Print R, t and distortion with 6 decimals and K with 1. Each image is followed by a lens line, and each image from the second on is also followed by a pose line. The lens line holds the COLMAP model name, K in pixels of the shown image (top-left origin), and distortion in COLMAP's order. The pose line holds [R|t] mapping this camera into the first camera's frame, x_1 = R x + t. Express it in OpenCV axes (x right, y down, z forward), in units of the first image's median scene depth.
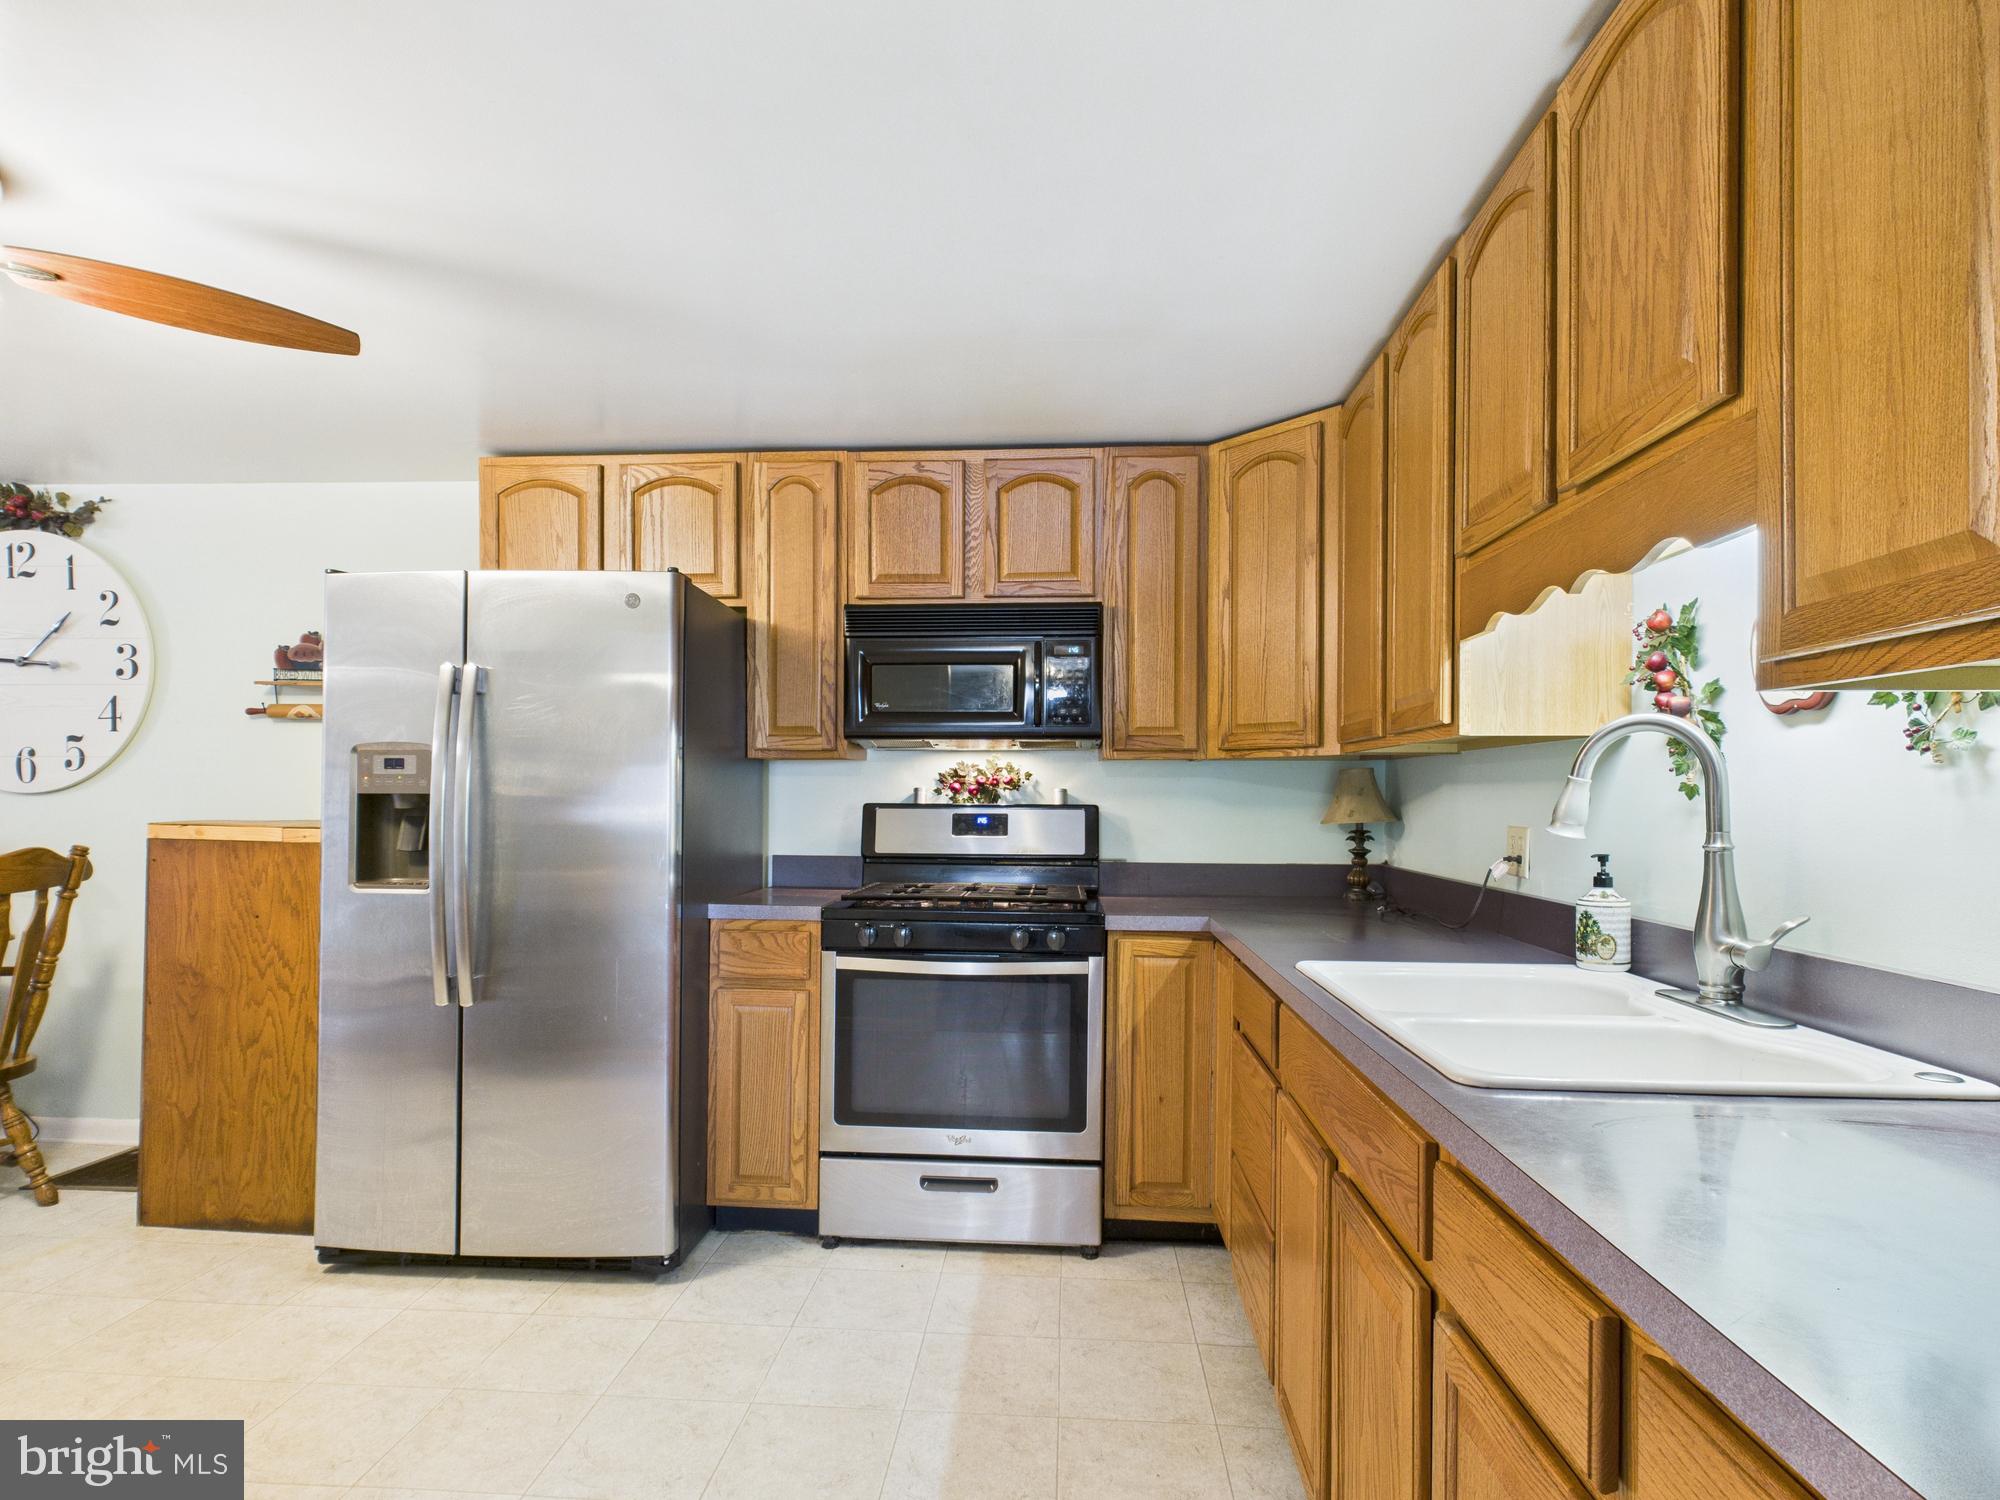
lens RADIAL K [[1042.7, 0, 1004.2], [0, 1042.7, 803.8], [0, 0, 1]] dist [-0.000036, 0.000774]
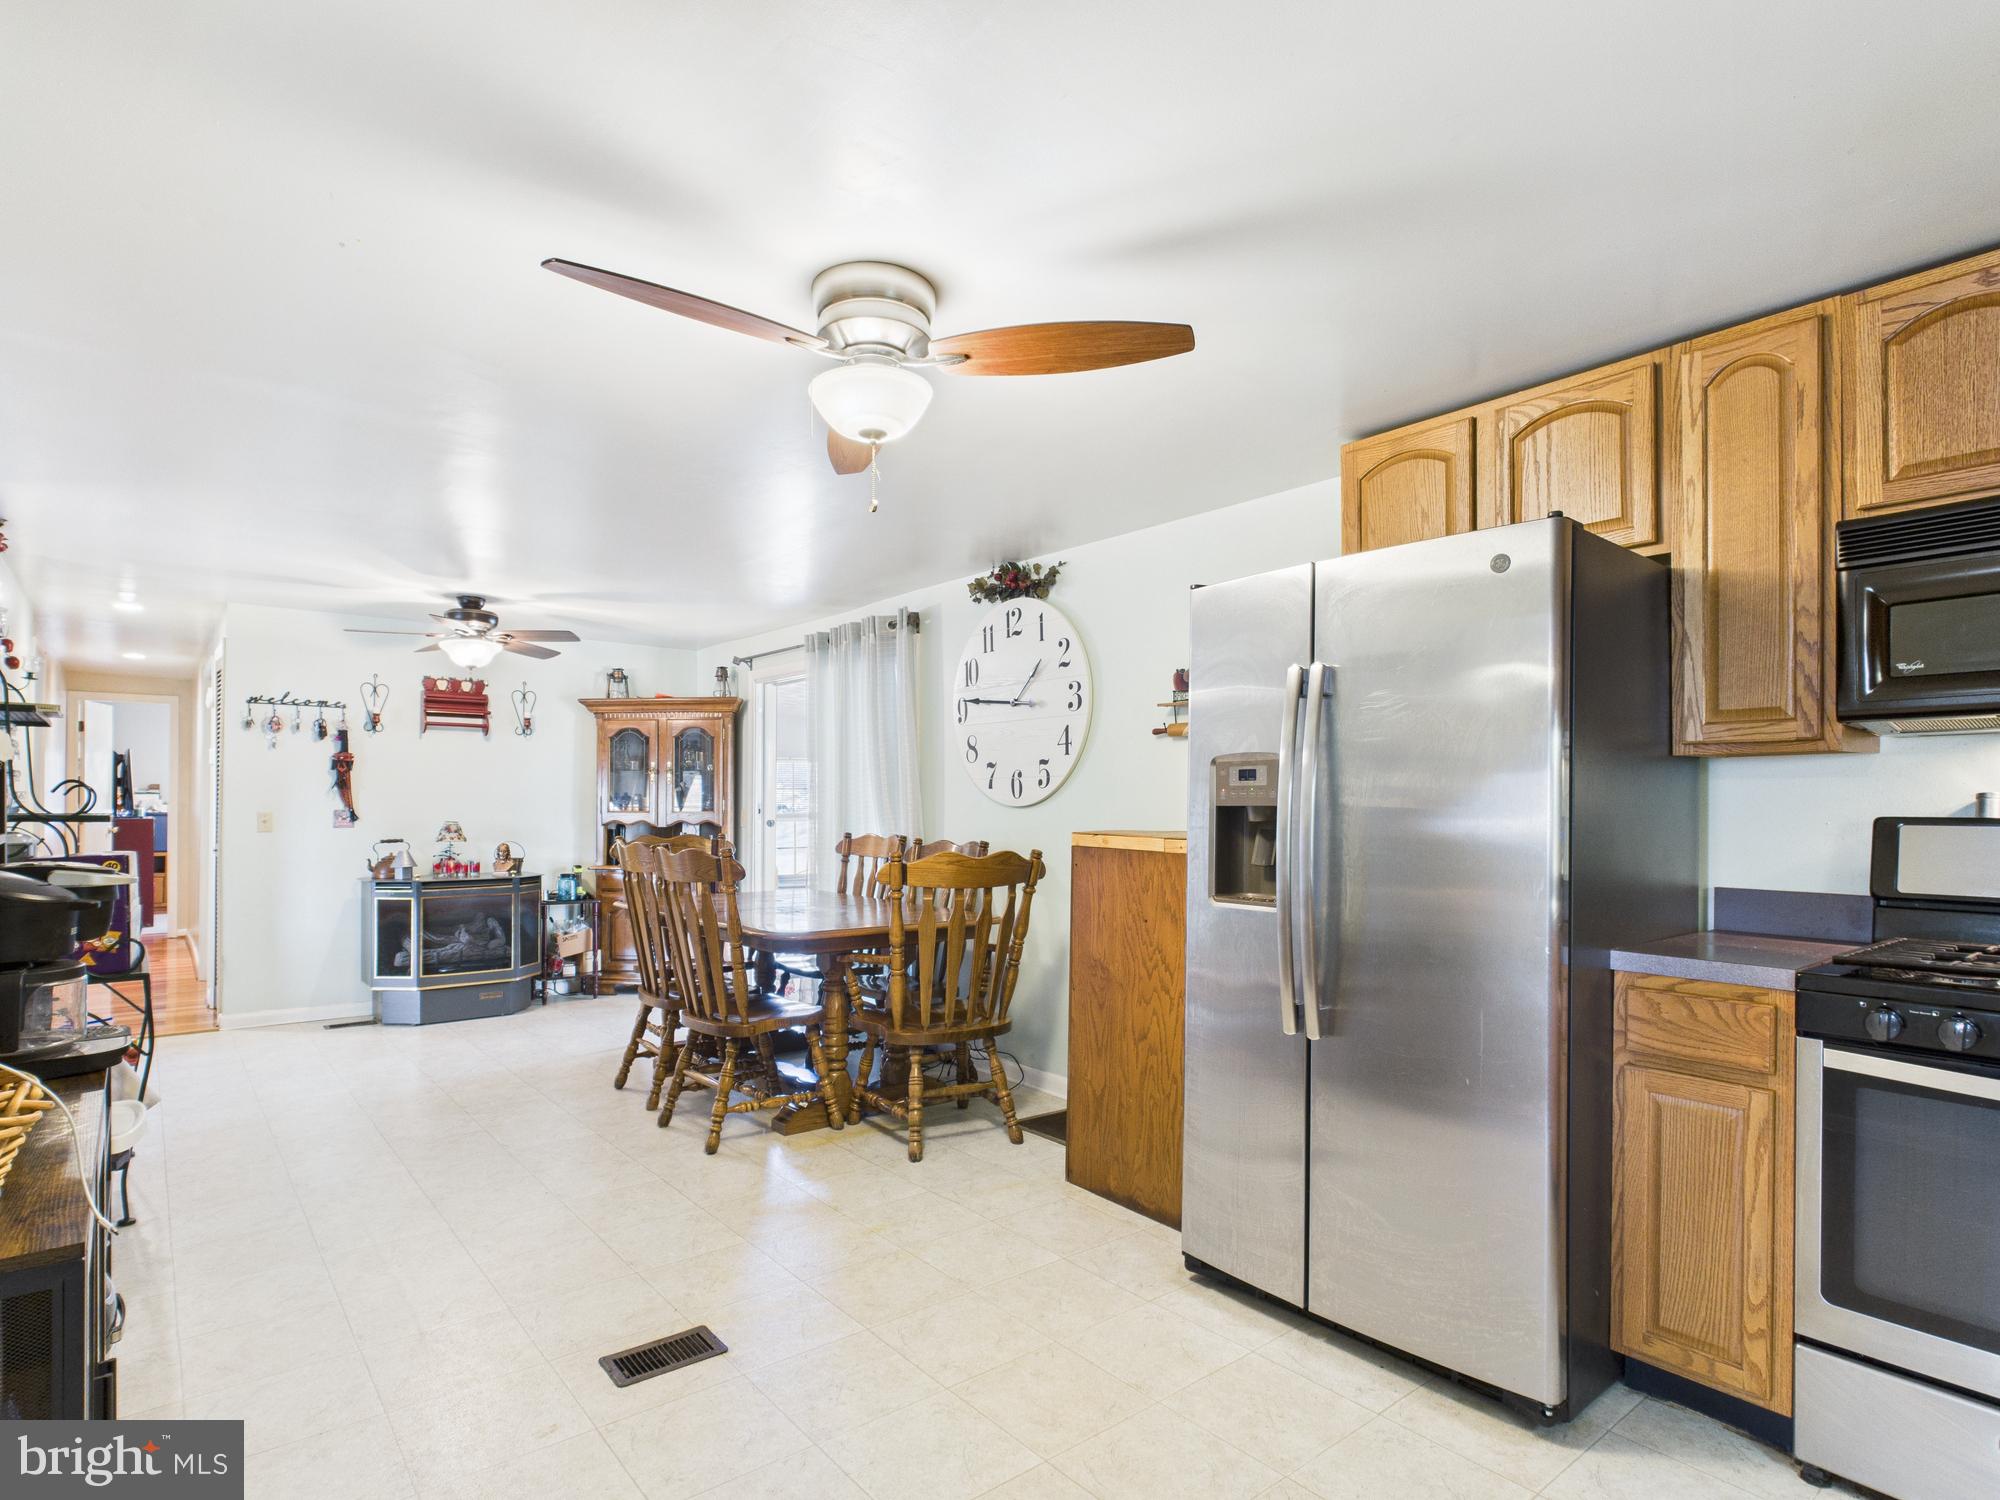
lens RADIAL K [[1042.7, 0, 1004.2], [0, 1042.7, 803.8], [0, 0, 1]] dist [-0.000036, 0.000774]
pose [[0.676971, -0.005628, -0.735989, -0.024203], [-0.001948, 0.999954, -0.009438, -0.001967], [0.736007, 0.007823, 0.676928, 0.161939]]
